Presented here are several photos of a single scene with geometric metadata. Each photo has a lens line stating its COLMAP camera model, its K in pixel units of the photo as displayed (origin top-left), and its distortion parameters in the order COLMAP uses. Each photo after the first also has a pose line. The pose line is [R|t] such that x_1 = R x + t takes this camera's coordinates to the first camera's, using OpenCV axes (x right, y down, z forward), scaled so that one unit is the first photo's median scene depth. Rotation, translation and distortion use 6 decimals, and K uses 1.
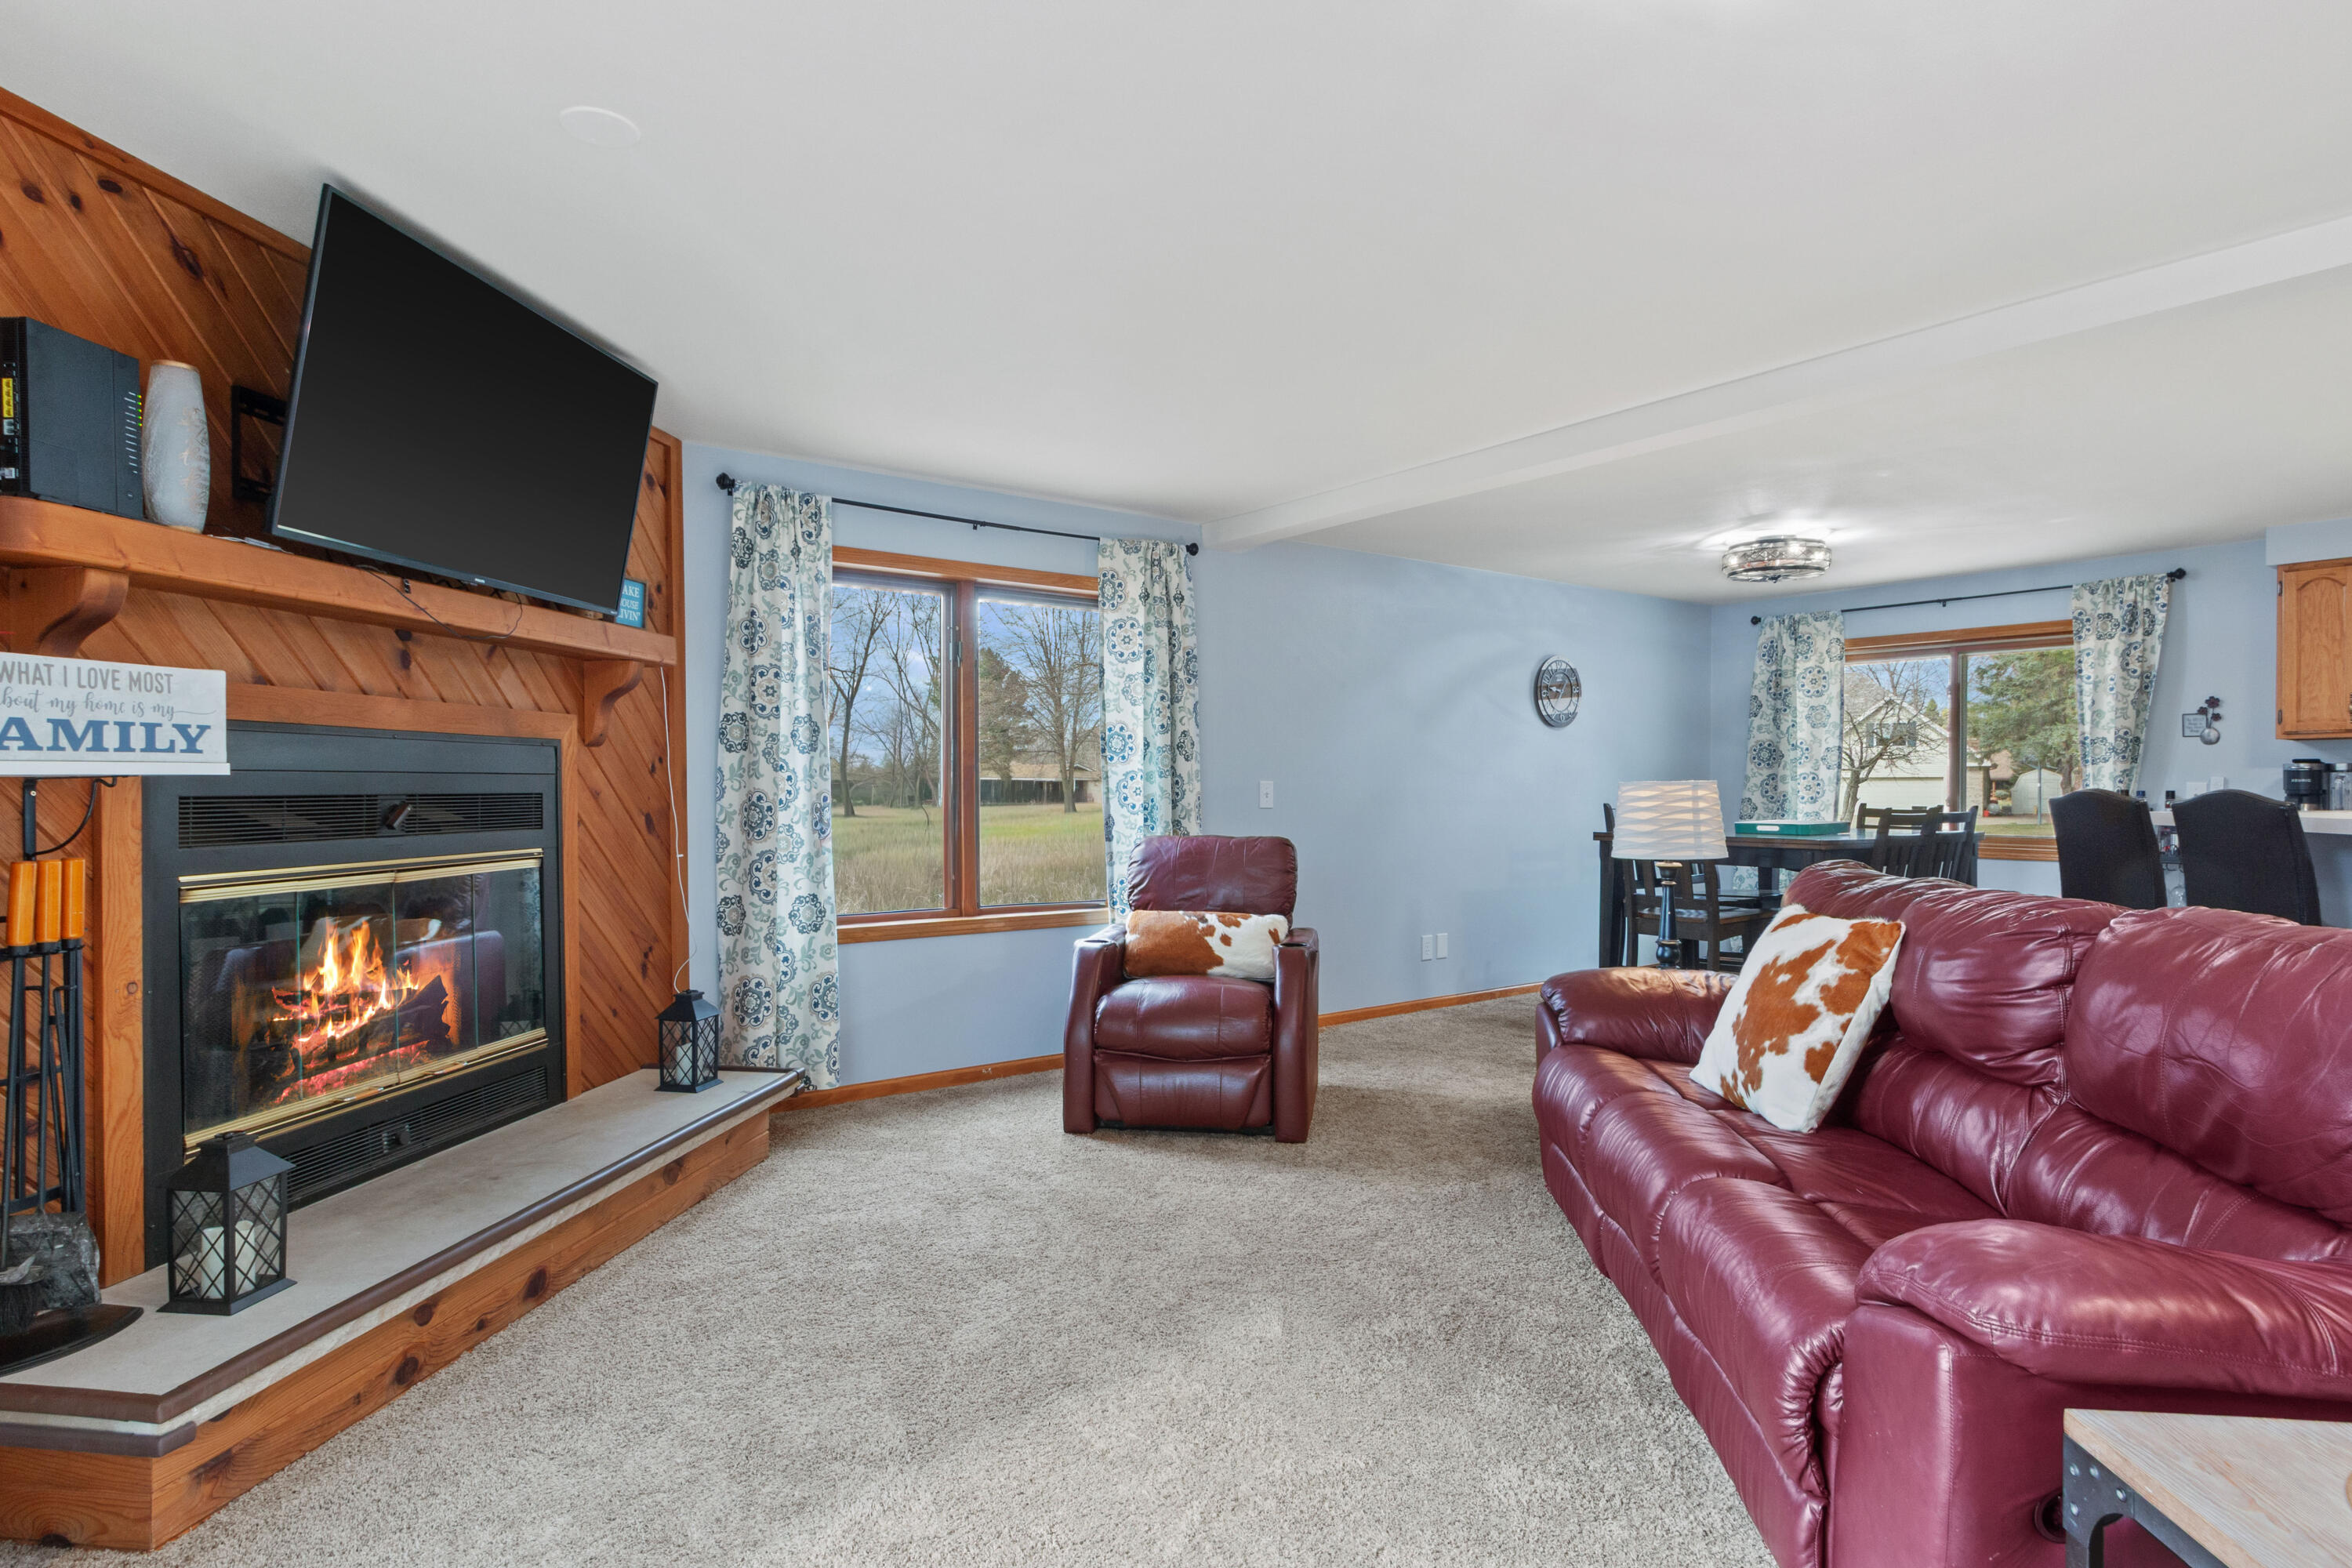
lens RADIAL K [[1230.8, 0, 1172.2], [0, 1230.8, 799.5], [0, 0, 1]] dist [0.014486, -0.007704]
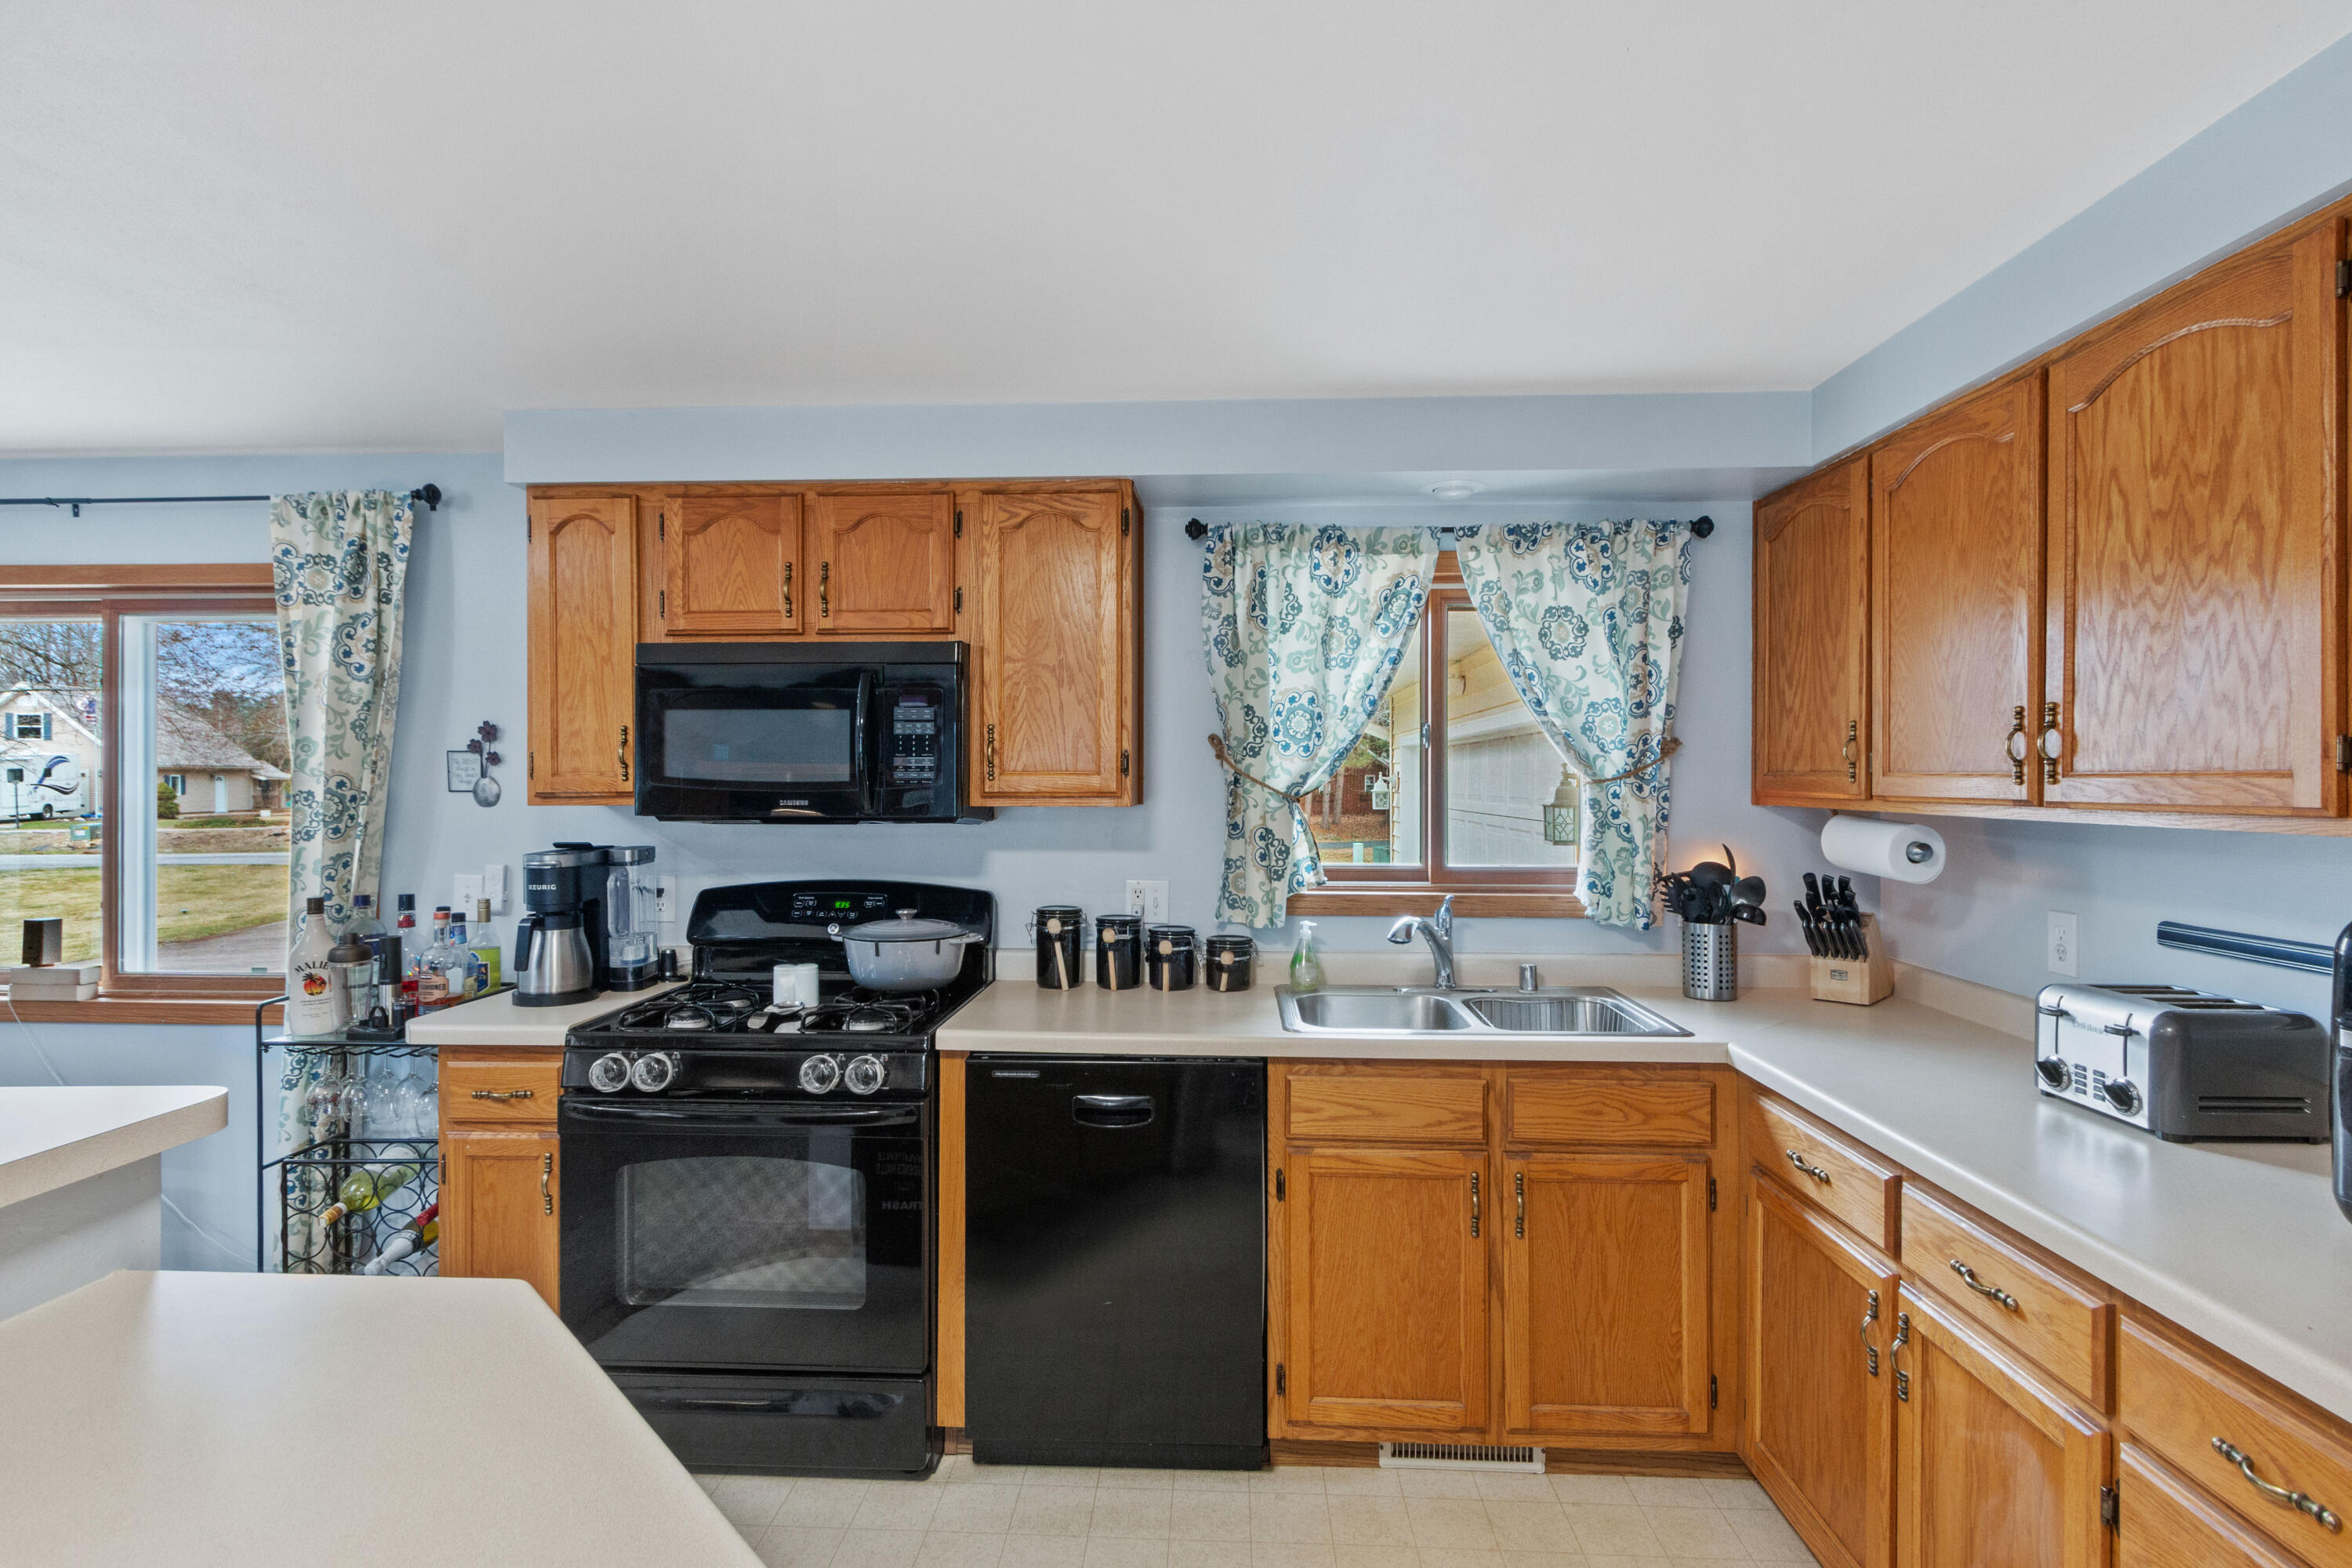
lens RADIAL K [[1161.1, 0, 1170.0], [0, 1161.1, 777.9], [0, 0, 1]] dist [0.004632, -0.000486]
pose [[0.638194, -0.001231, 0.769875, 0.660755], [0.009583, 0.999934, -0.006345, -0.053664], [-0.769816, 0.011427, 0.638164, 0.445723]]
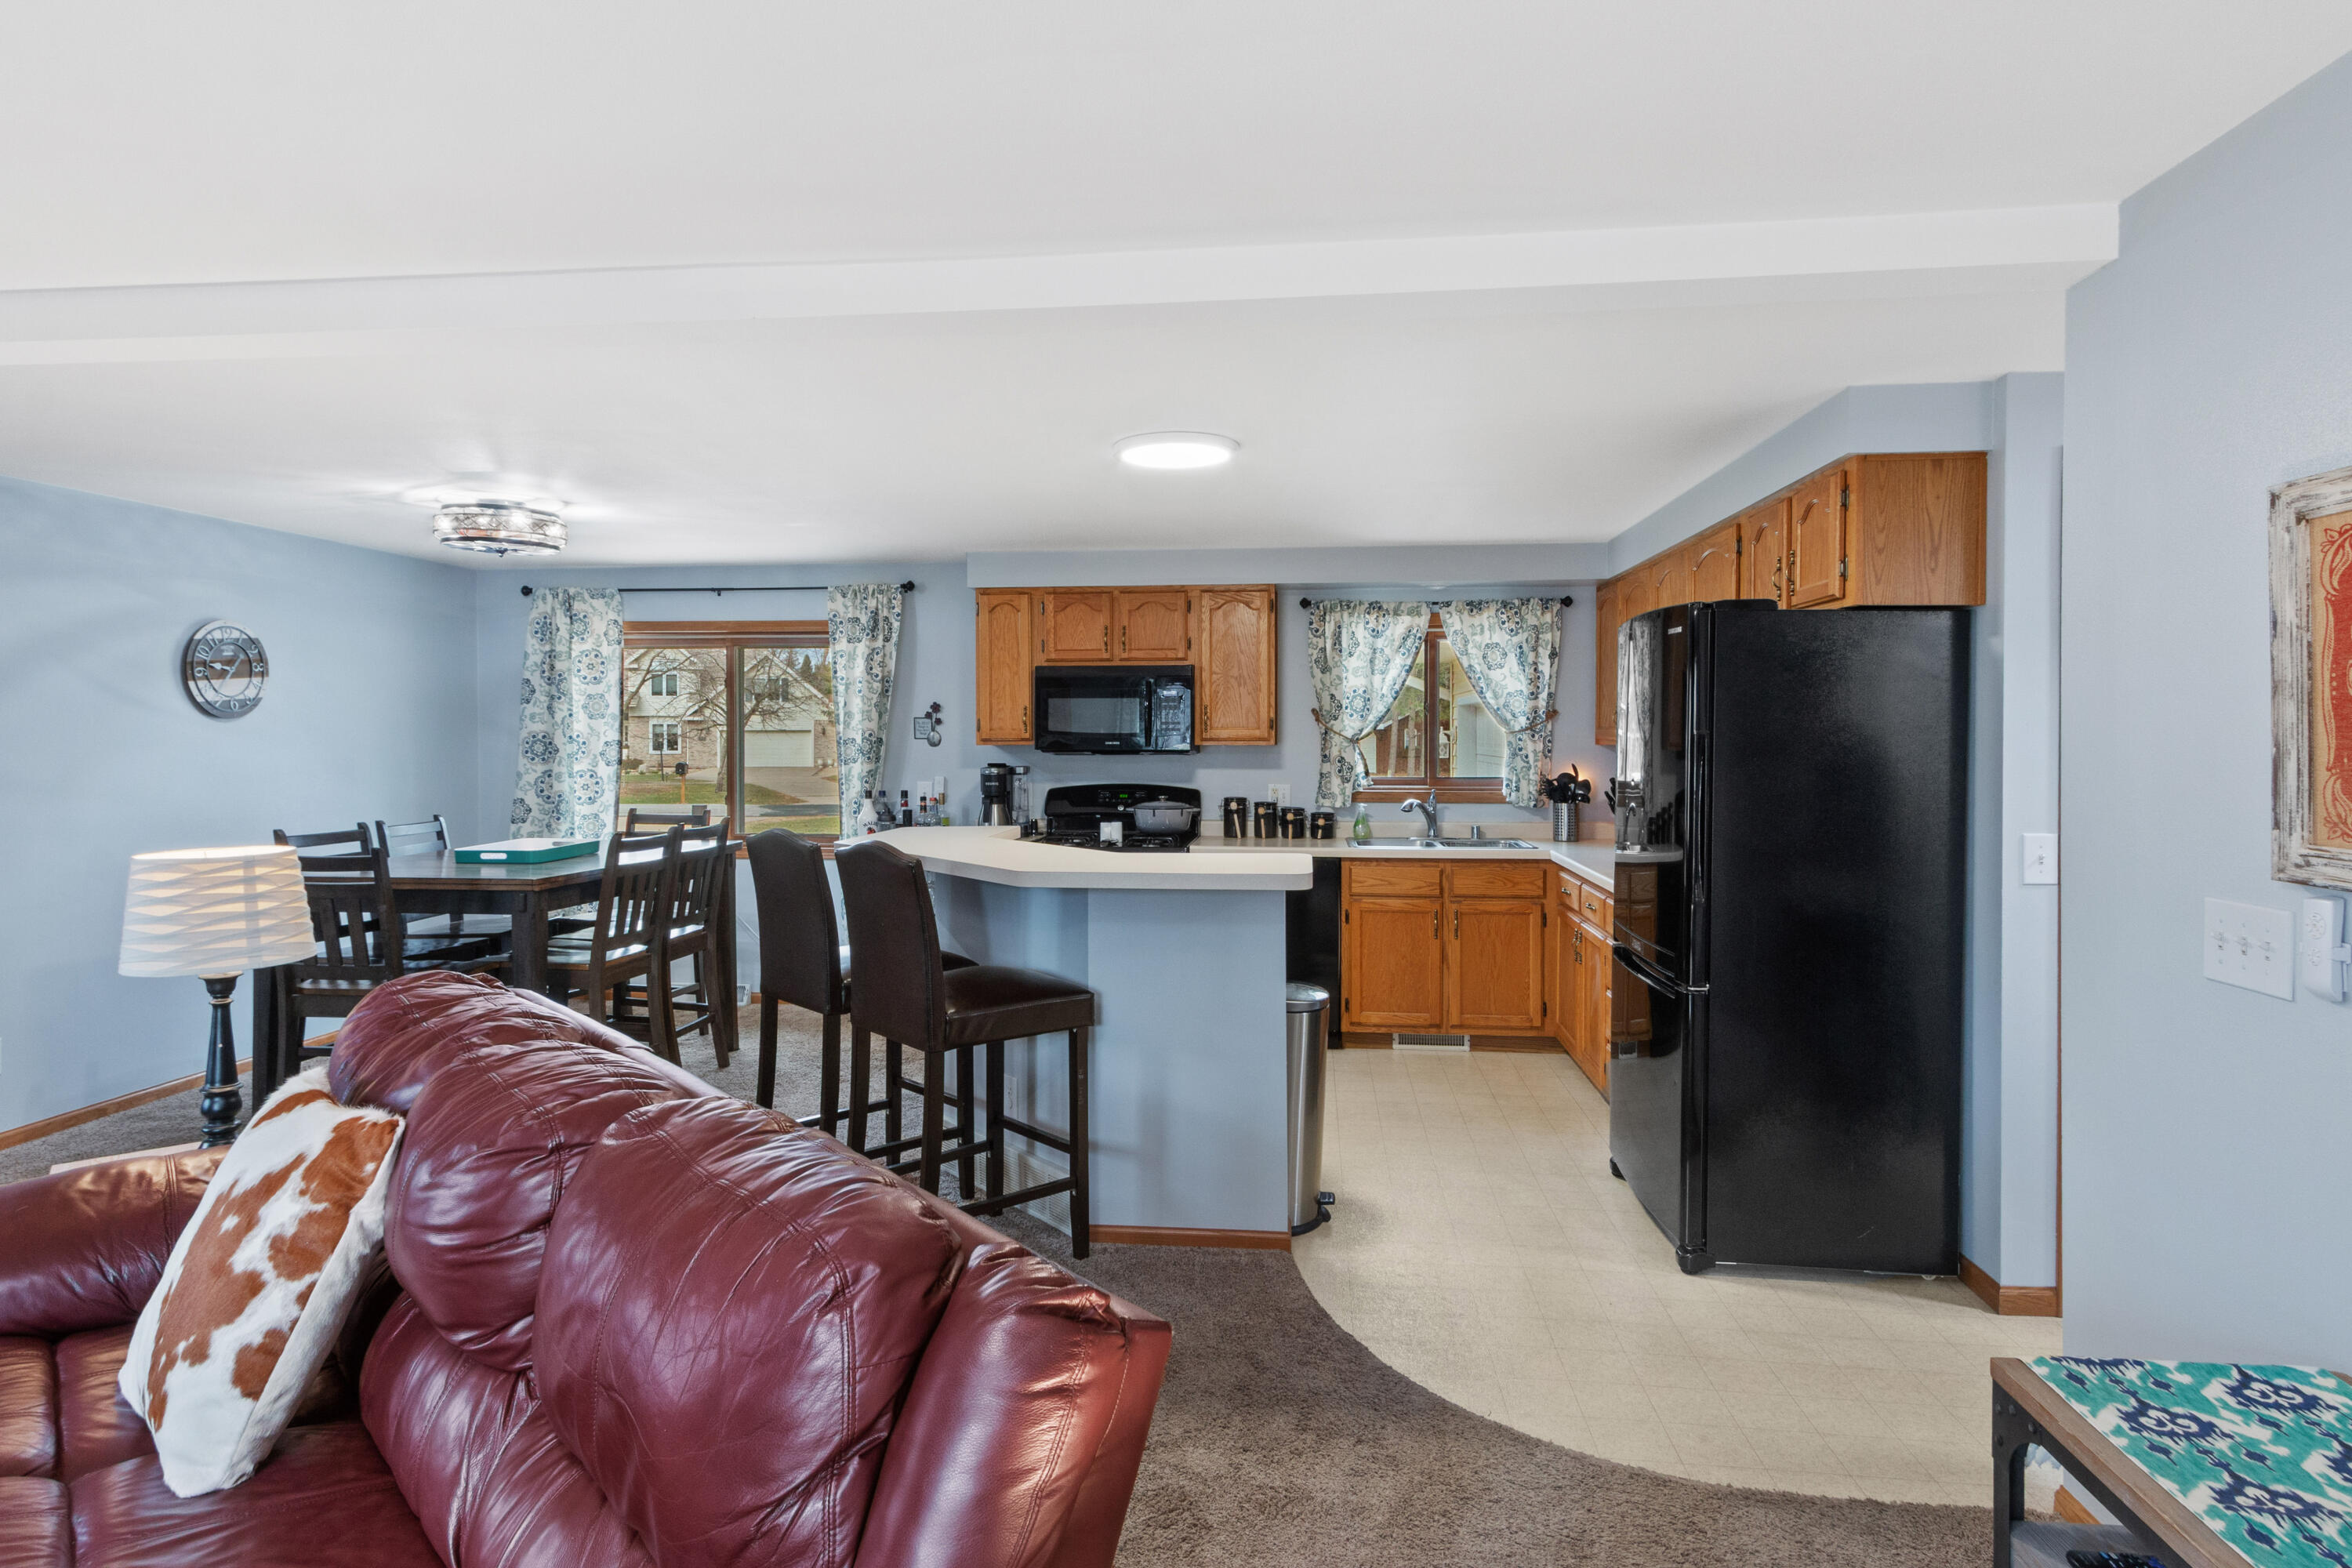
lens RADIAL K [[1285.1, 0, 1166.4], [0, 1285.1, 746.9], [0, 0, 1]] dist [0.012832, 0.001741]
pose [[0.681941, -0.009079, 0.731351, 0.162362], [0.009997, 0.999945, 0.003092, -0.047625], [-0.731339, 0.005203, 0.681994, 0.089917]]
